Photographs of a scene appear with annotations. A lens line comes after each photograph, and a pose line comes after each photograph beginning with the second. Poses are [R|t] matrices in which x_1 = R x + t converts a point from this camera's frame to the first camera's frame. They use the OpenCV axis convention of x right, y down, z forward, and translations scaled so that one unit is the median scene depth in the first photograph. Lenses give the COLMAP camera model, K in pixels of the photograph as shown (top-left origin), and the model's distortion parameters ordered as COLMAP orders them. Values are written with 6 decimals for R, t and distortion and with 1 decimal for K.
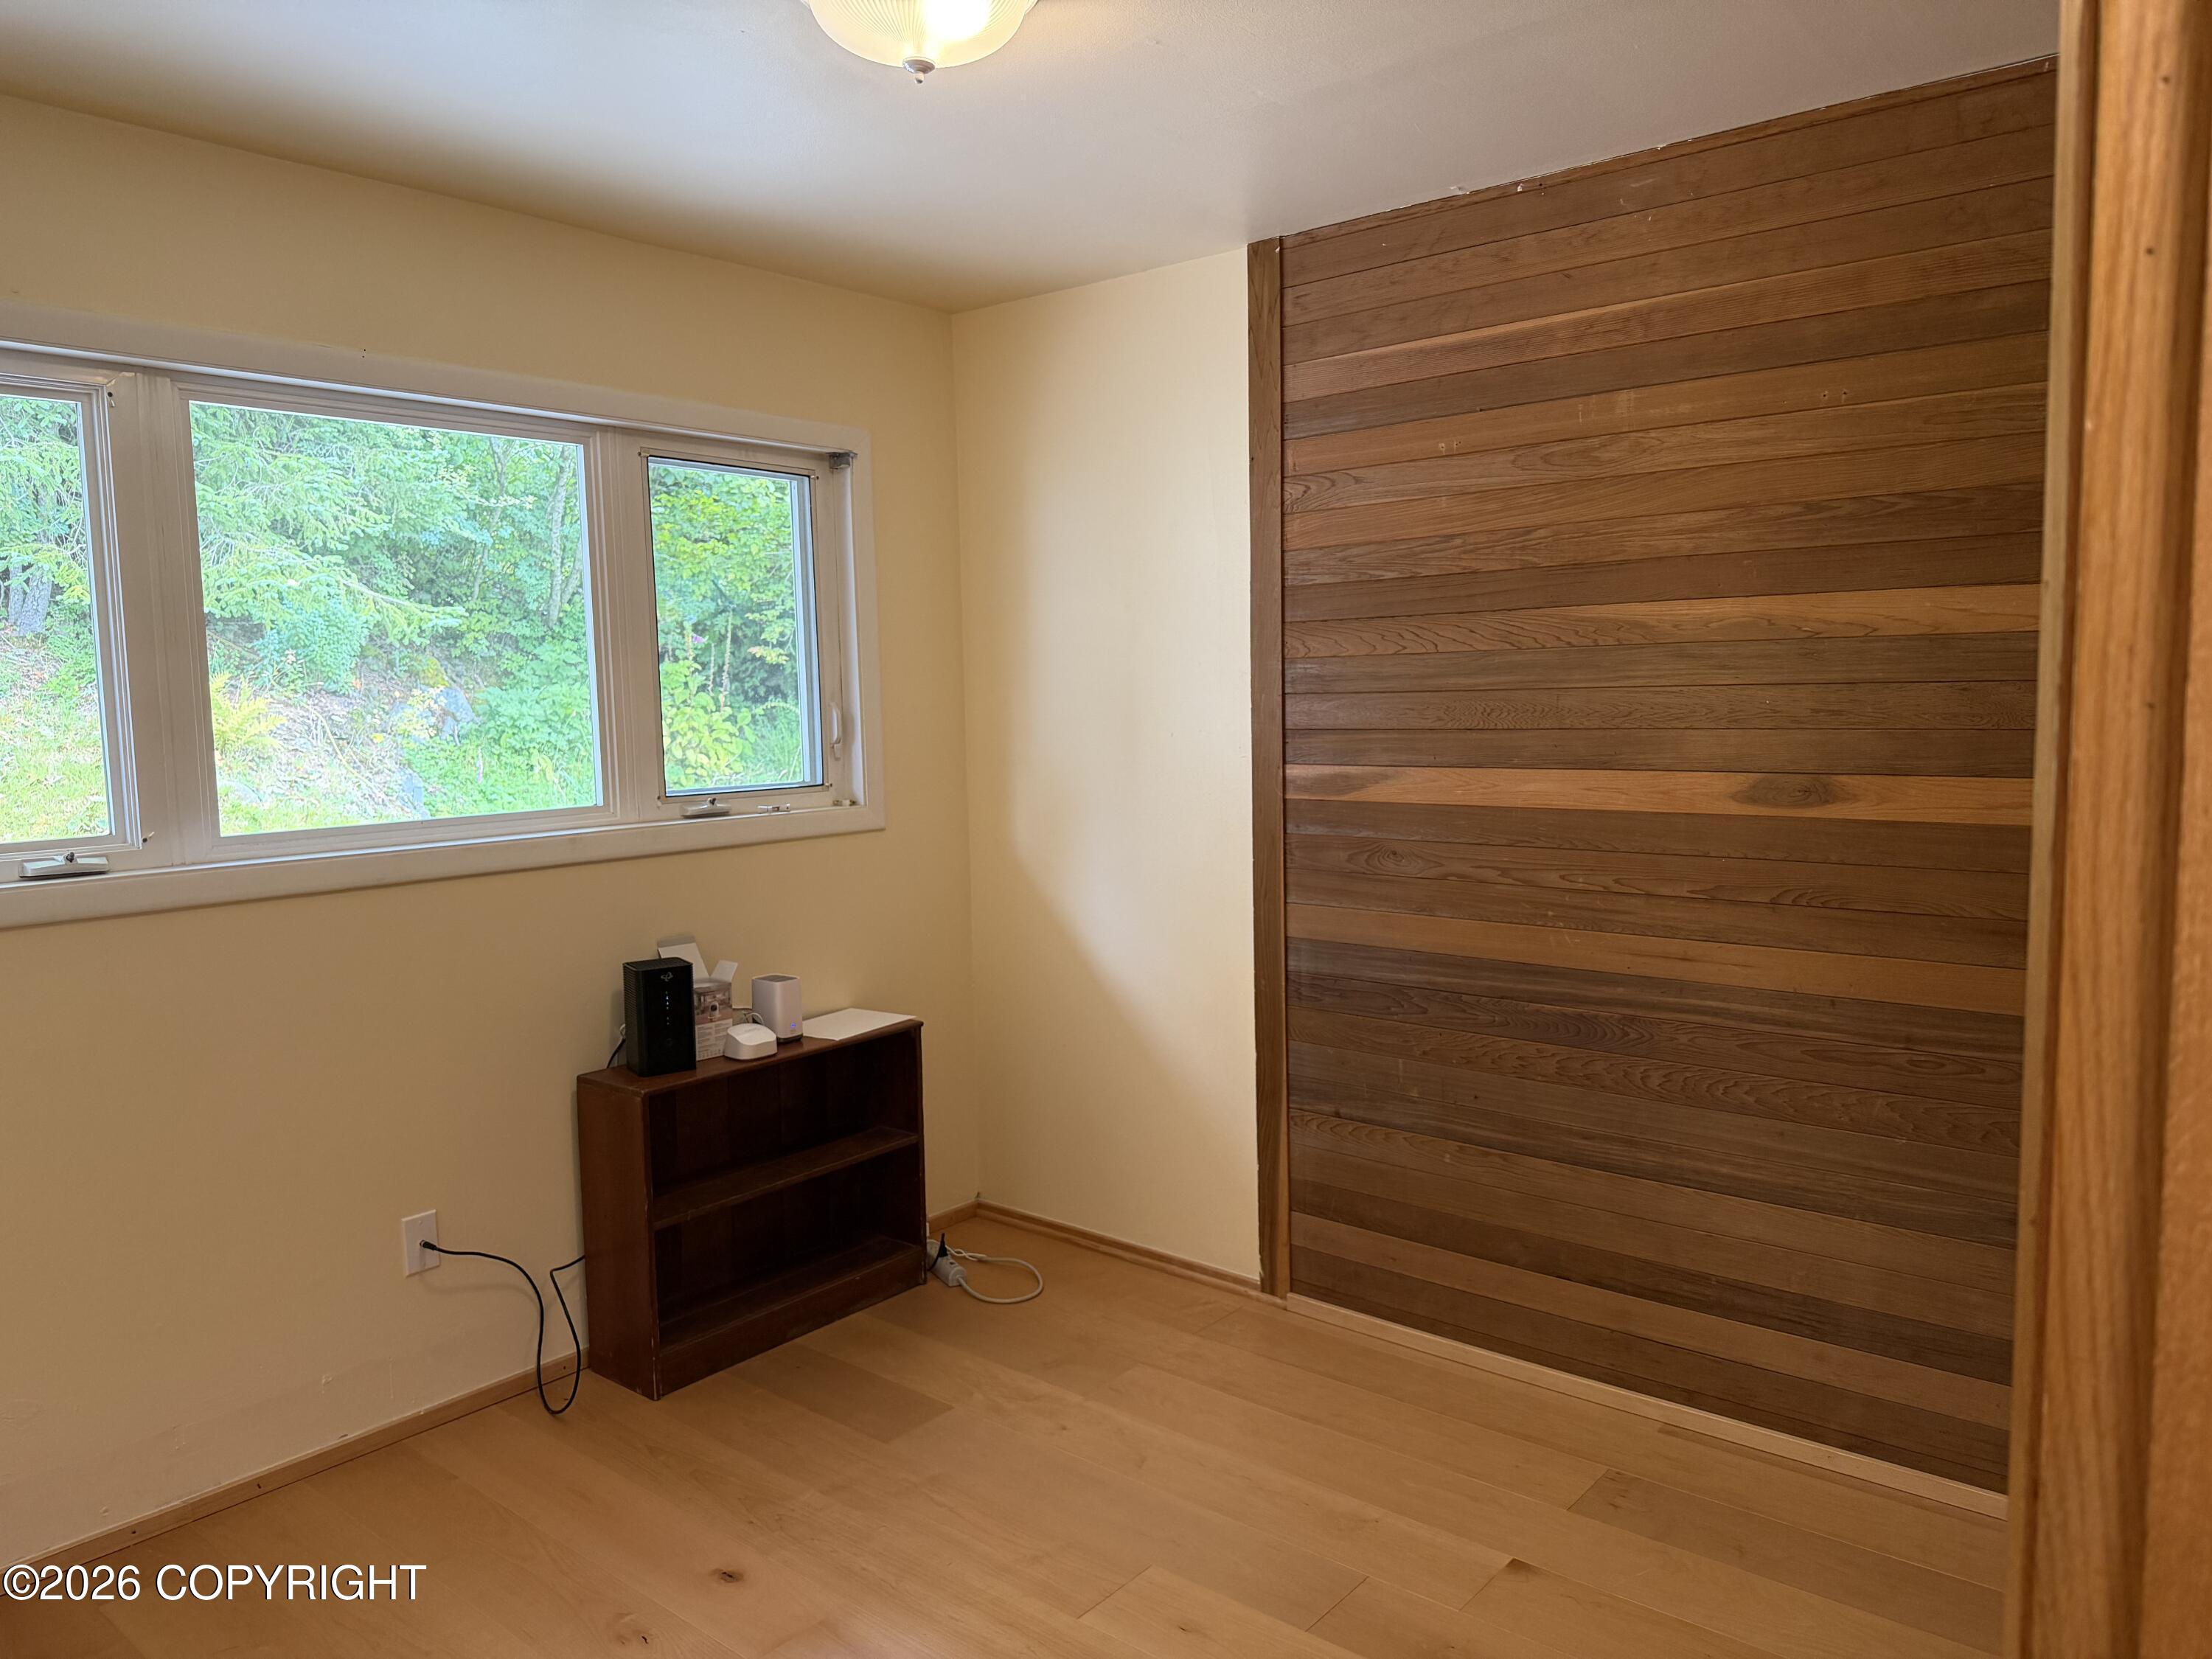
lens RADIAL K [[1552.9, 0, 1134.6], [0, 1552.9, 828.1], [0, 0, 1]] dist [0.160748, -0.261464]
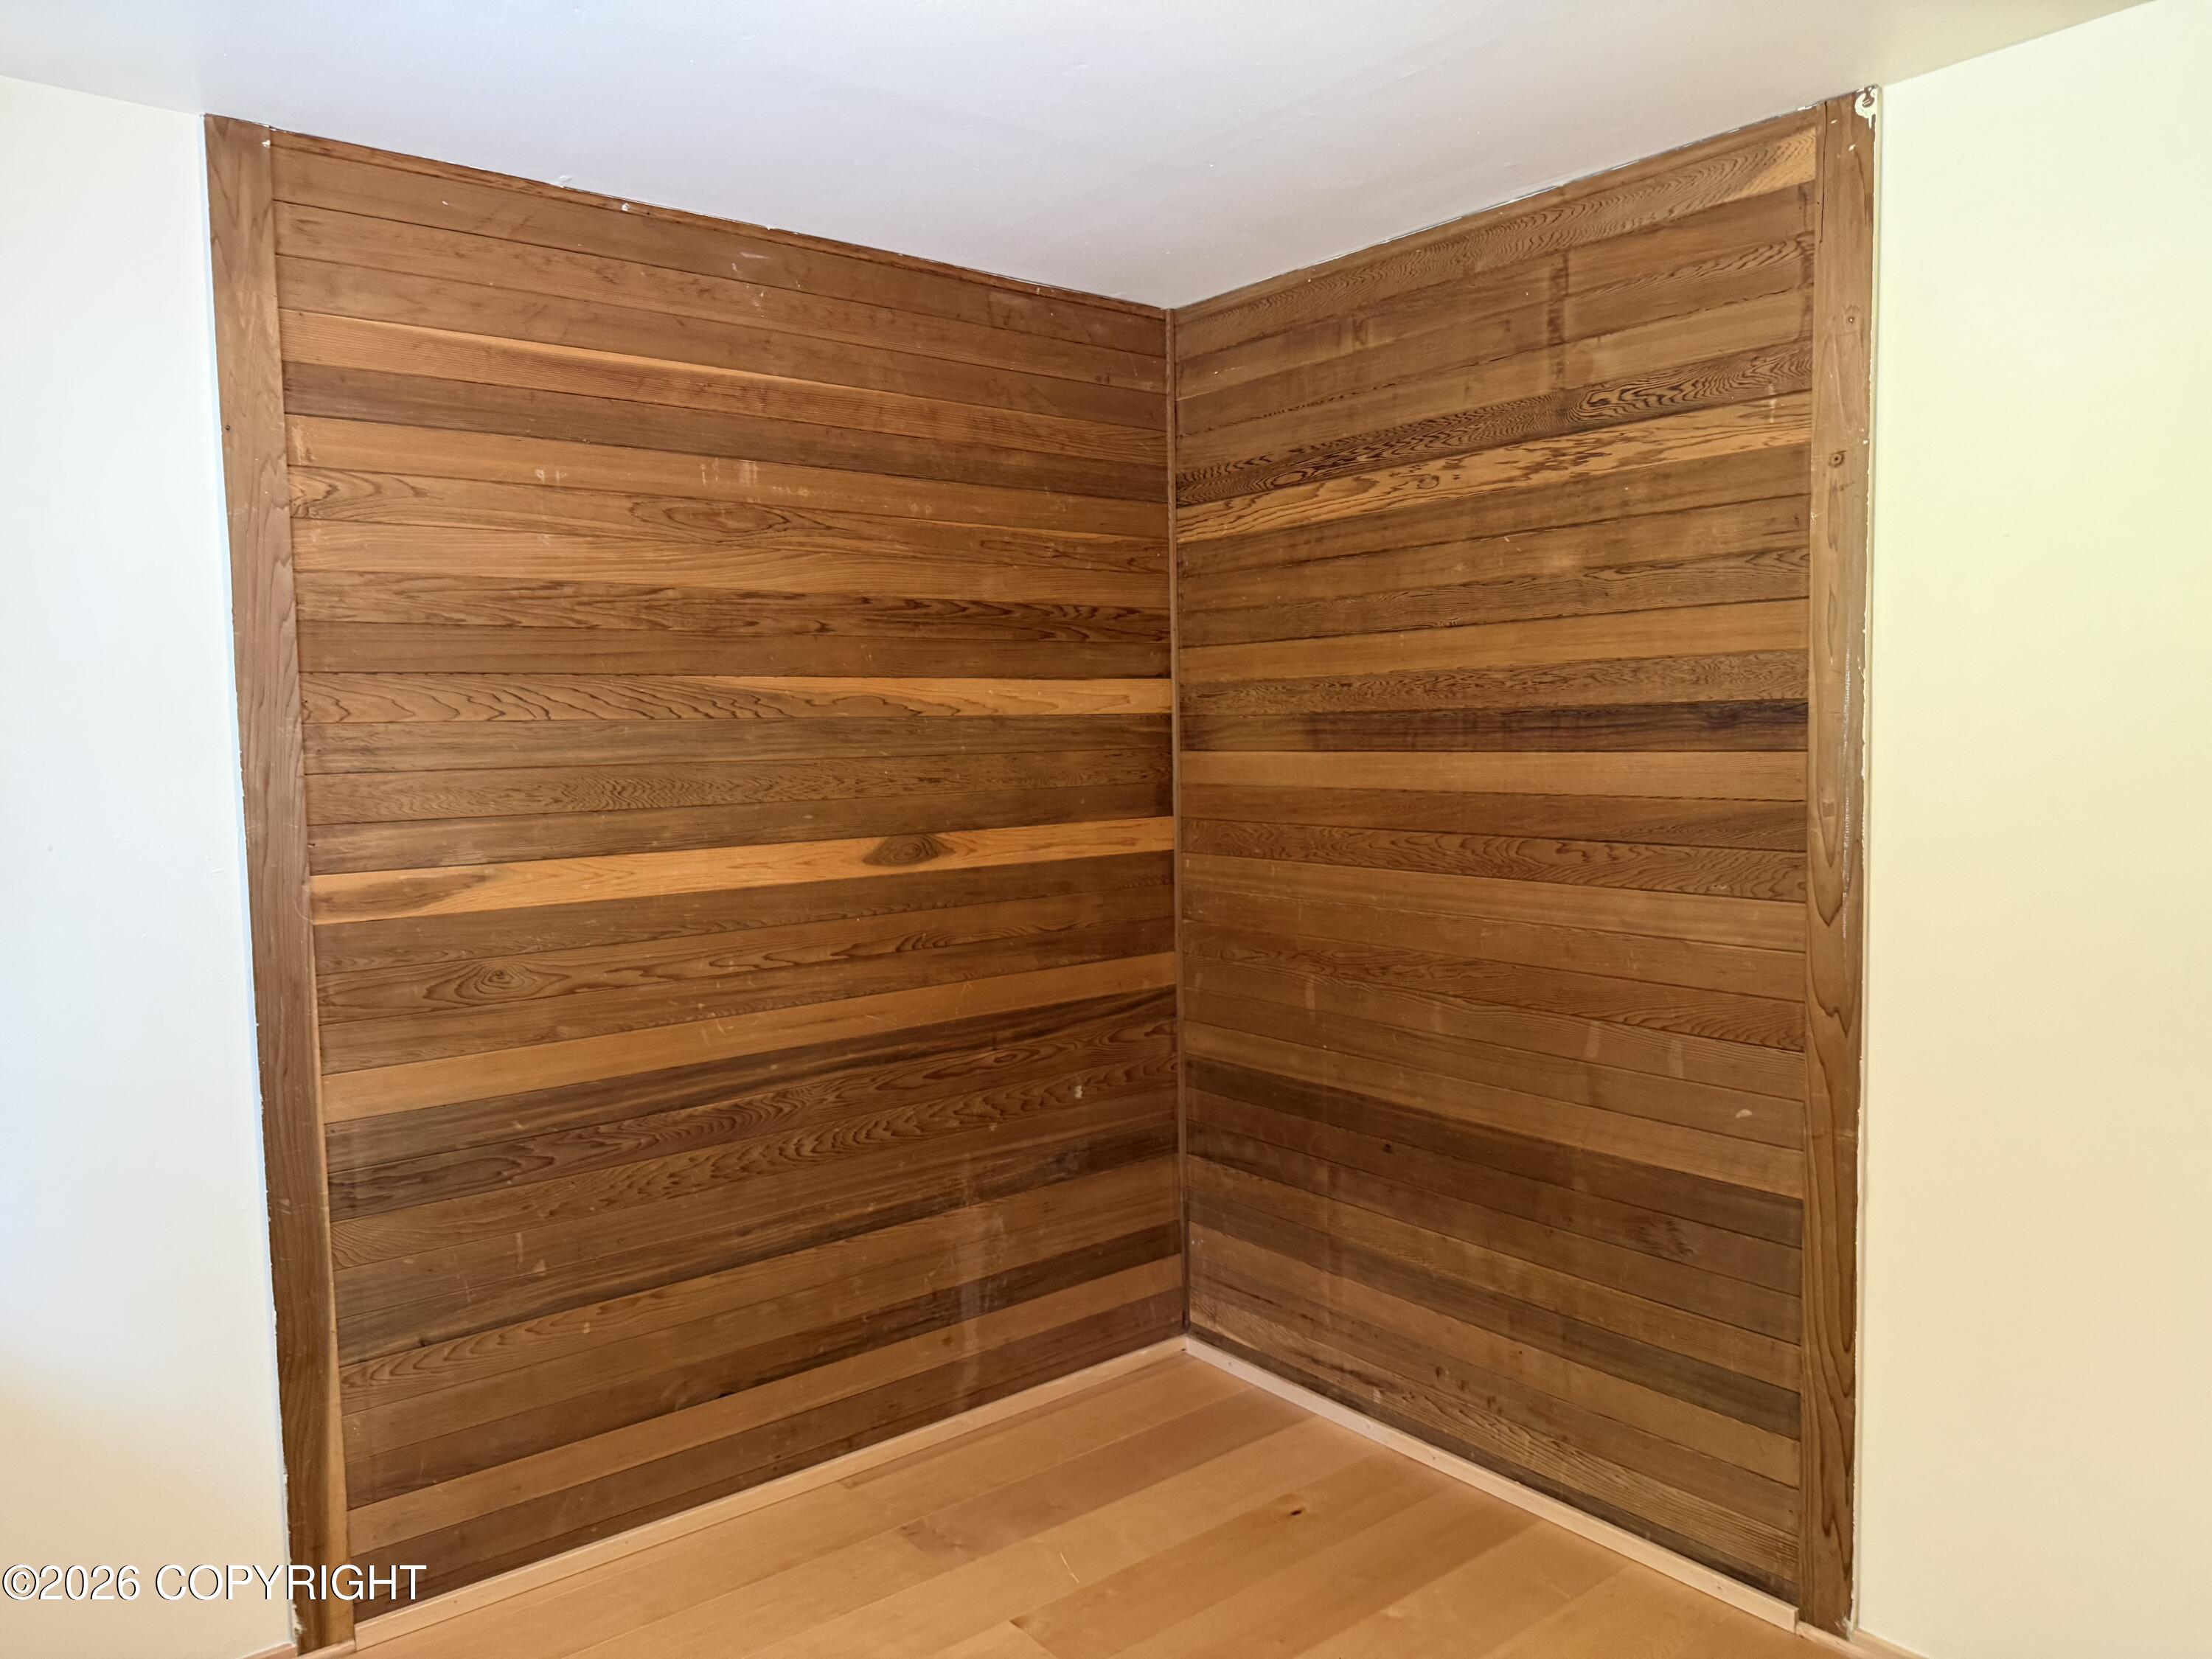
lens RADIAL K [[1552.9, 0, 1134.6], [0, 1552.9, 828.1], [0, 0, 1]] dist [0.160748, -0.261464]
pose [[0.195667, -0.056853, 0.979021, -0.582837], [0.099673, 0.994301, 0.037819, -0.058784], [-0.975592, 0.090182, 0.200218, 0.556985]]
